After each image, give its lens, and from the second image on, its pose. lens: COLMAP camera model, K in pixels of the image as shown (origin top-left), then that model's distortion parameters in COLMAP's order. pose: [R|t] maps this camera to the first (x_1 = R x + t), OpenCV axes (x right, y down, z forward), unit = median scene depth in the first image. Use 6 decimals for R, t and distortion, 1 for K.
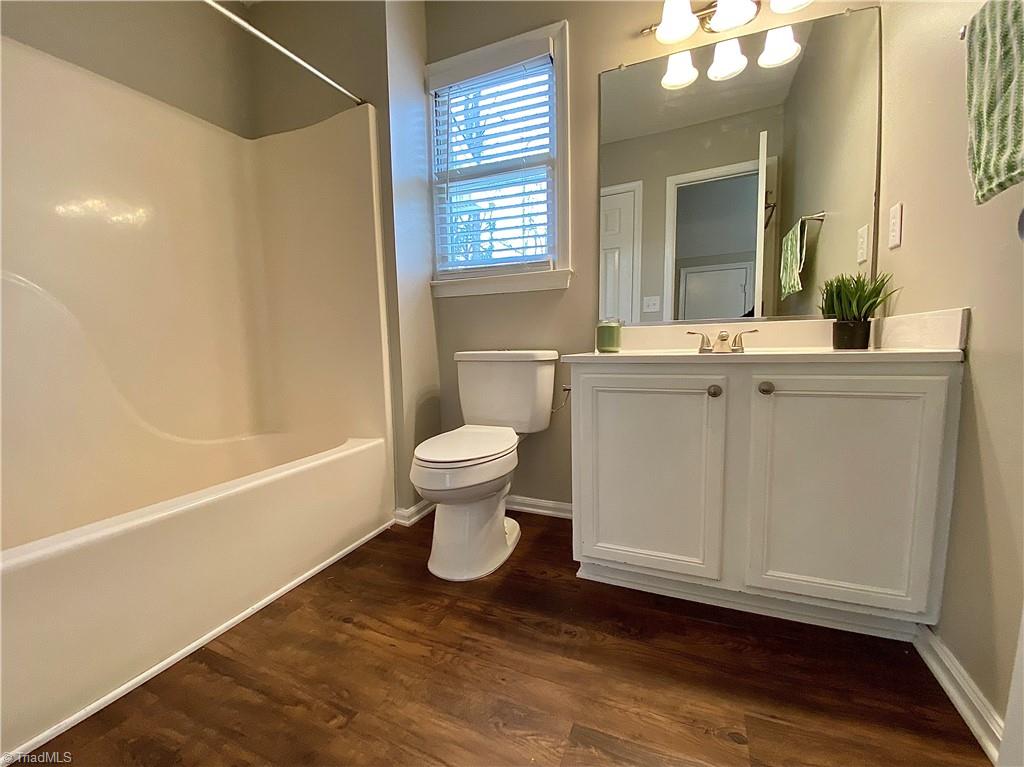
lens RADIAL K [[419.6, 0, 512.0], [0, 419.6, 383.5], [0, 0, 1]] dist [0.029433, -0.025351]
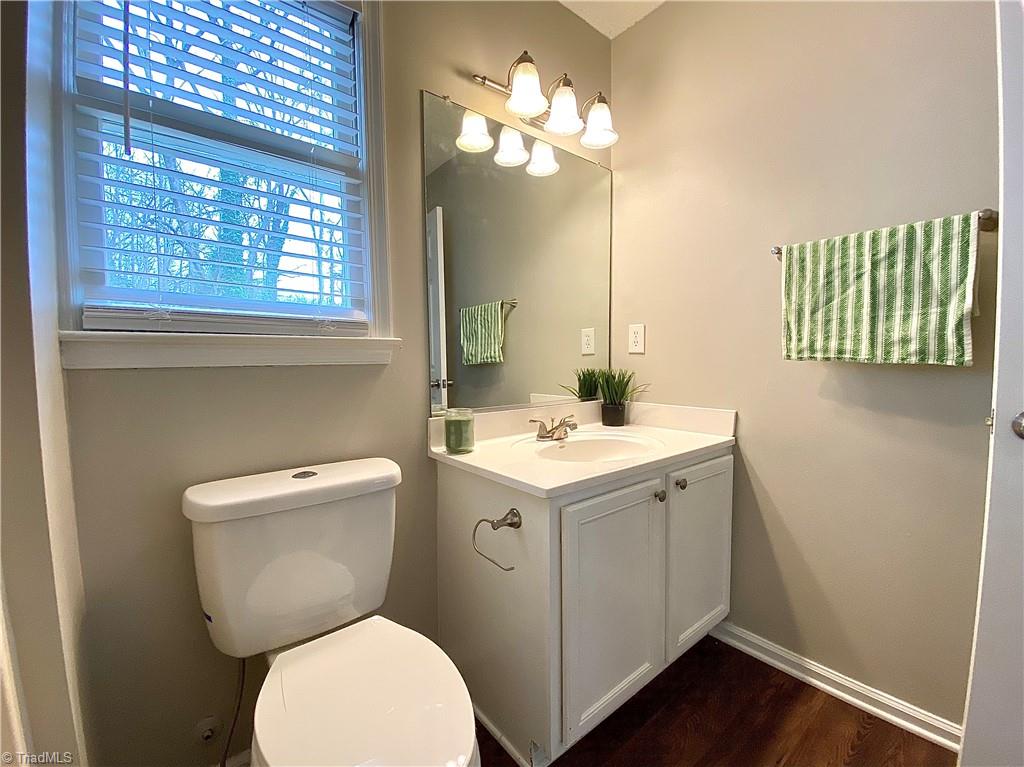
lens RADIAL K [[445.9, 0, 512.0], [0, 445.9, 383.5], [0, 0, 1]] dist [0.033633, -0.031710]
pose [[0.464196, -0.032599, 0.885133, -0.568228], [0.078581, 0.996898, -0.004496, -0.240382], [-0.882240, 0.071641, 0.465317, 0.658321]]
